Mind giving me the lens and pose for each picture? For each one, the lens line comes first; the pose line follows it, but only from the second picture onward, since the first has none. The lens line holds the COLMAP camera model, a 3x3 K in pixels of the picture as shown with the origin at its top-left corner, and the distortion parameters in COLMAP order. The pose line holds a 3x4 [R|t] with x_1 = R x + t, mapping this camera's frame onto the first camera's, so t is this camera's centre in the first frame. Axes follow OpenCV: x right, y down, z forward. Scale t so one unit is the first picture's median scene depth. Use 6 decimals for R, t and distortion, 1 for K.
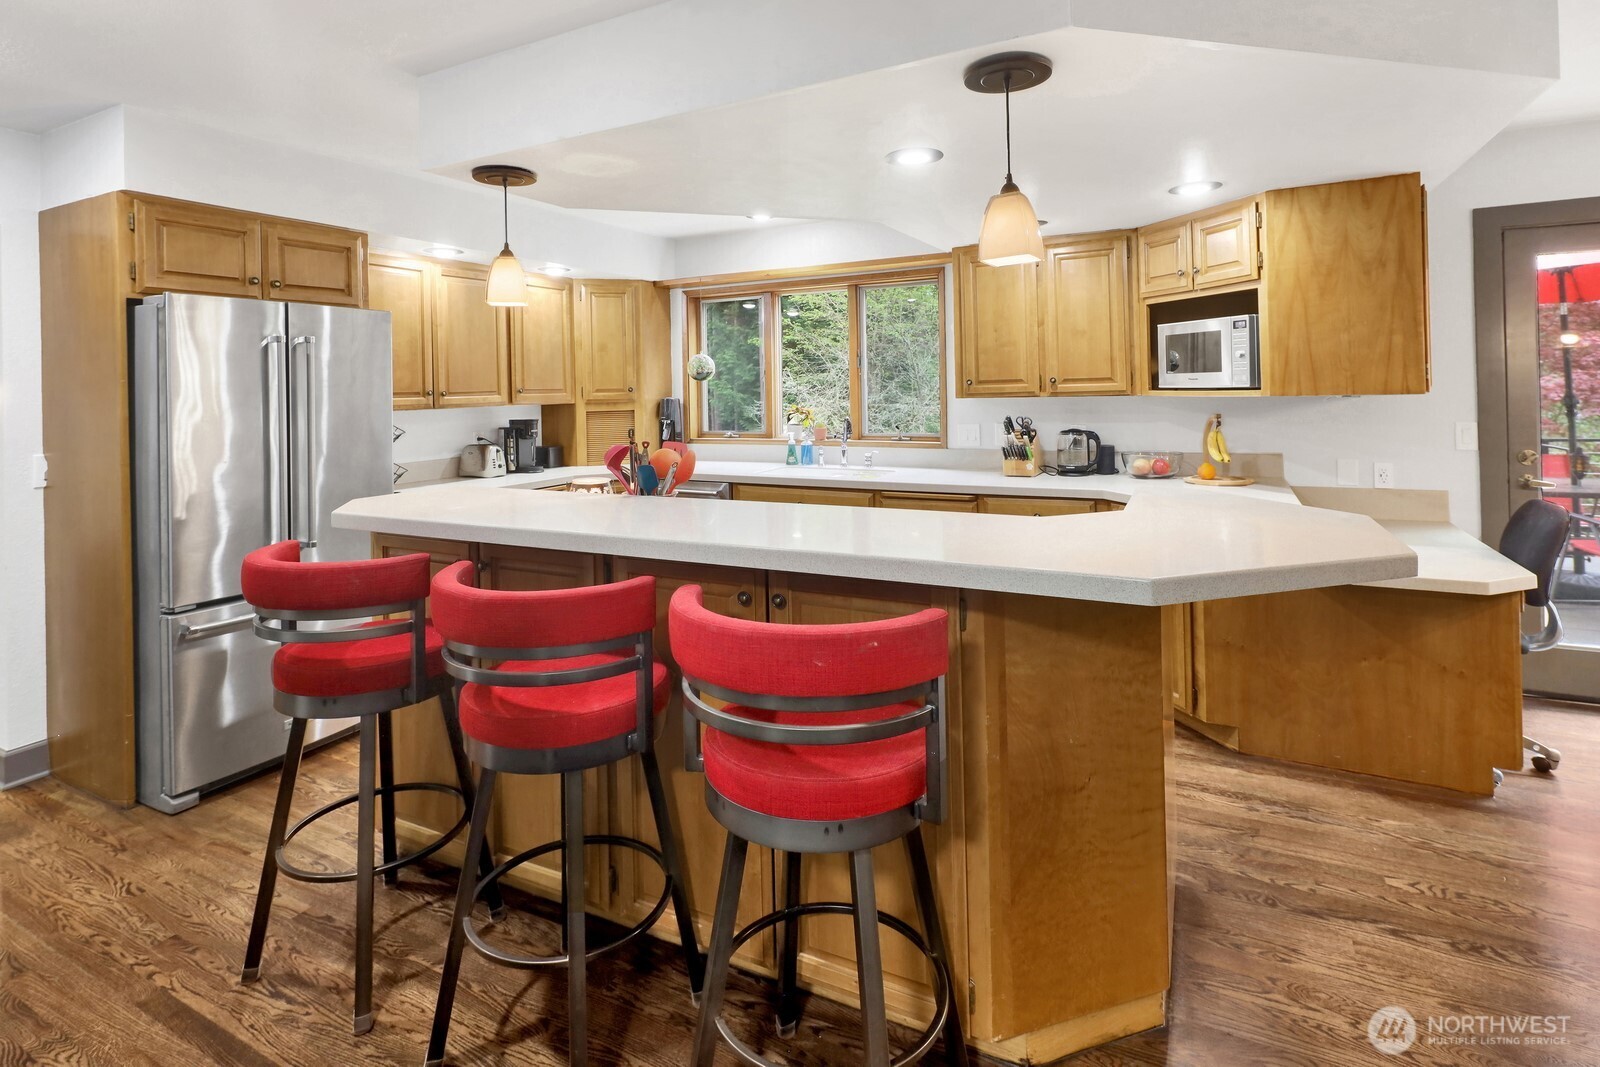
lens RADIAL K [[786.9, 0, 798.2], [0, 786.9, 385.7], [0, 0, 1]] dist [0.003864, 0.000197]
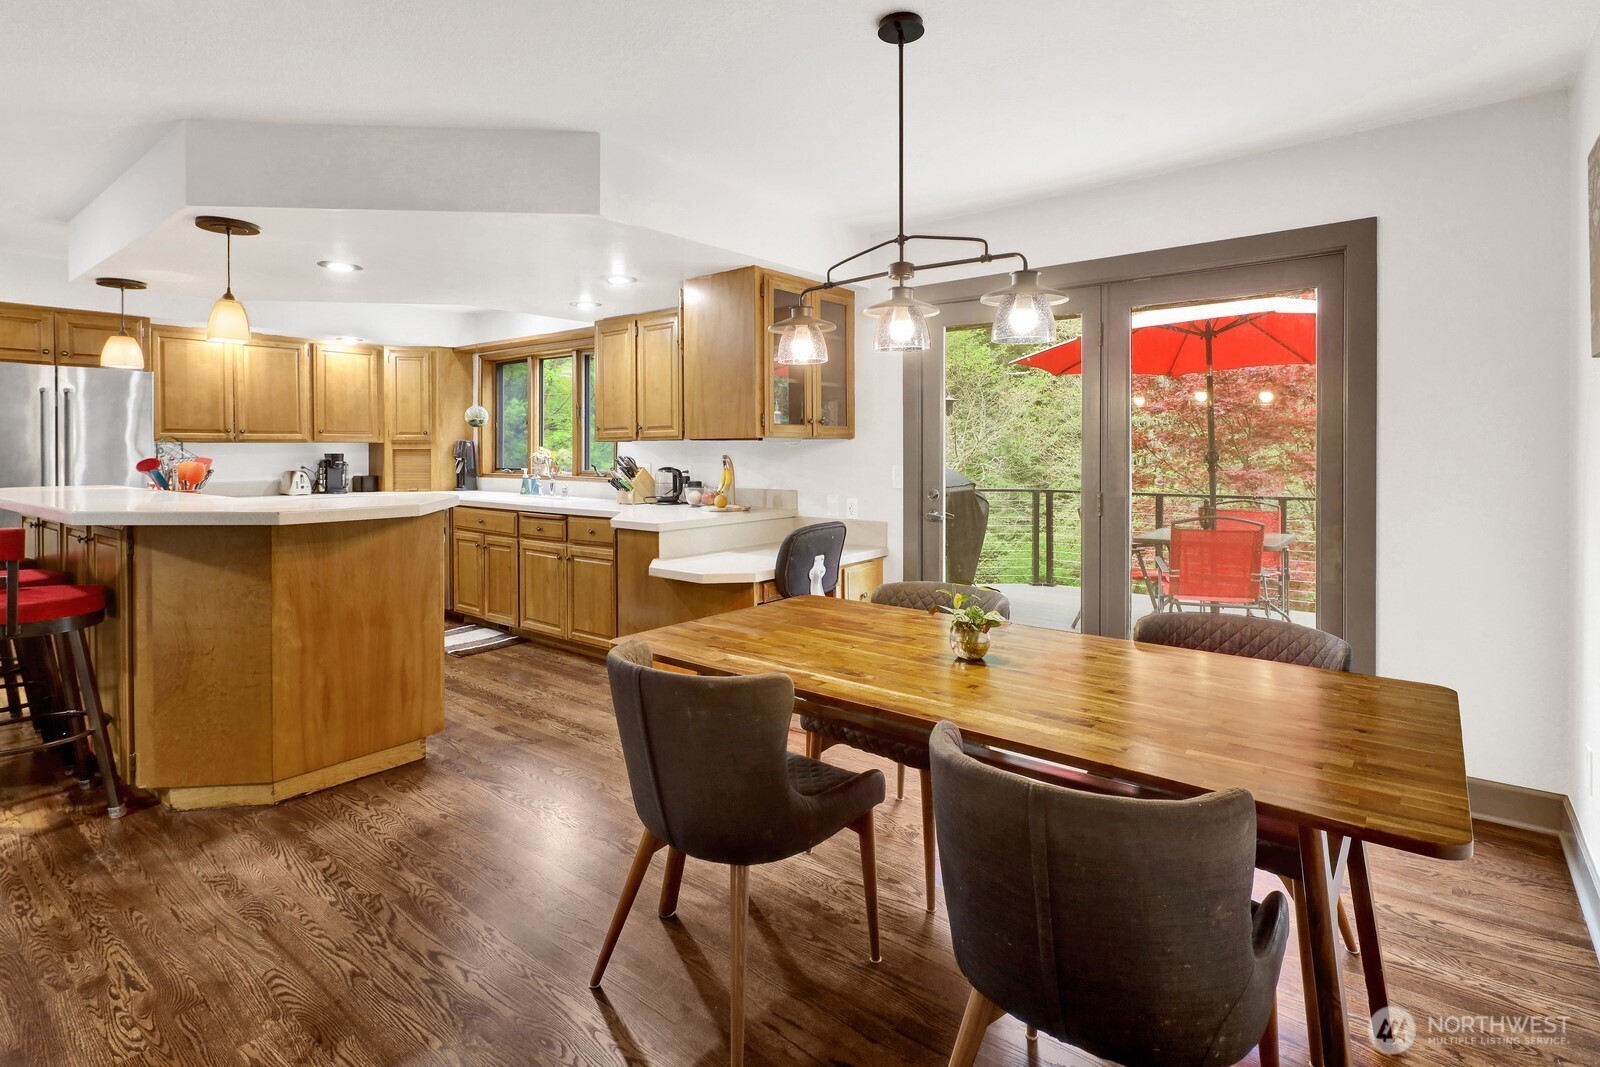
lens RADIAL K [[783.9, 0, 805.8], [0, 783.9, 451.3], [0, 0, 1]] dist [0.005876, -0.000601]
pose [[0.983376, 0.019934, -0.180486, 0.807075], [-0.018472, 0.999782, 0.009781, 0.013942], [0.180641, -0.006285, 0.983529, -0.182561]]
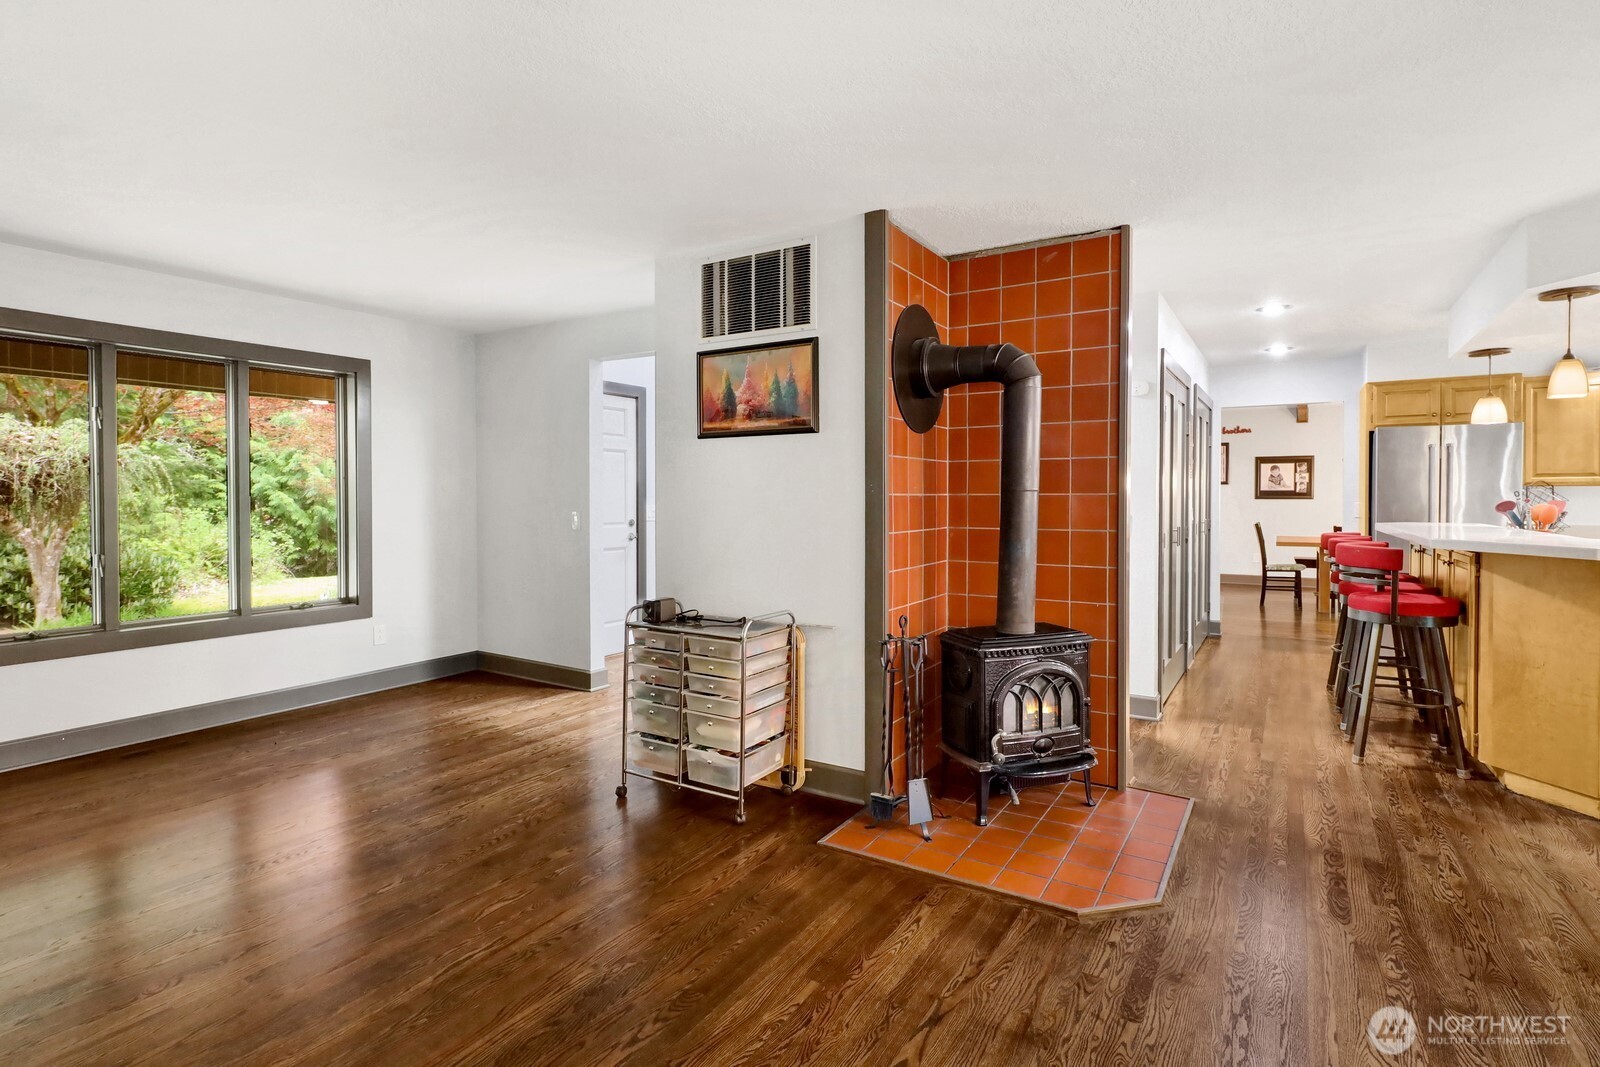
lens RADIAL K [[783.7, 0, 797.3], [0, 783.7, 515.3], [0, 0, 1]] dist [0.001045, -0.000562]
pose [[-0.077303, 0.045618, -0.995963, 1.029393], [0.007375, 0.998952, 0.045183, 0.009856], [0.996980, -0.003852, -0.077558, -0.298528]]
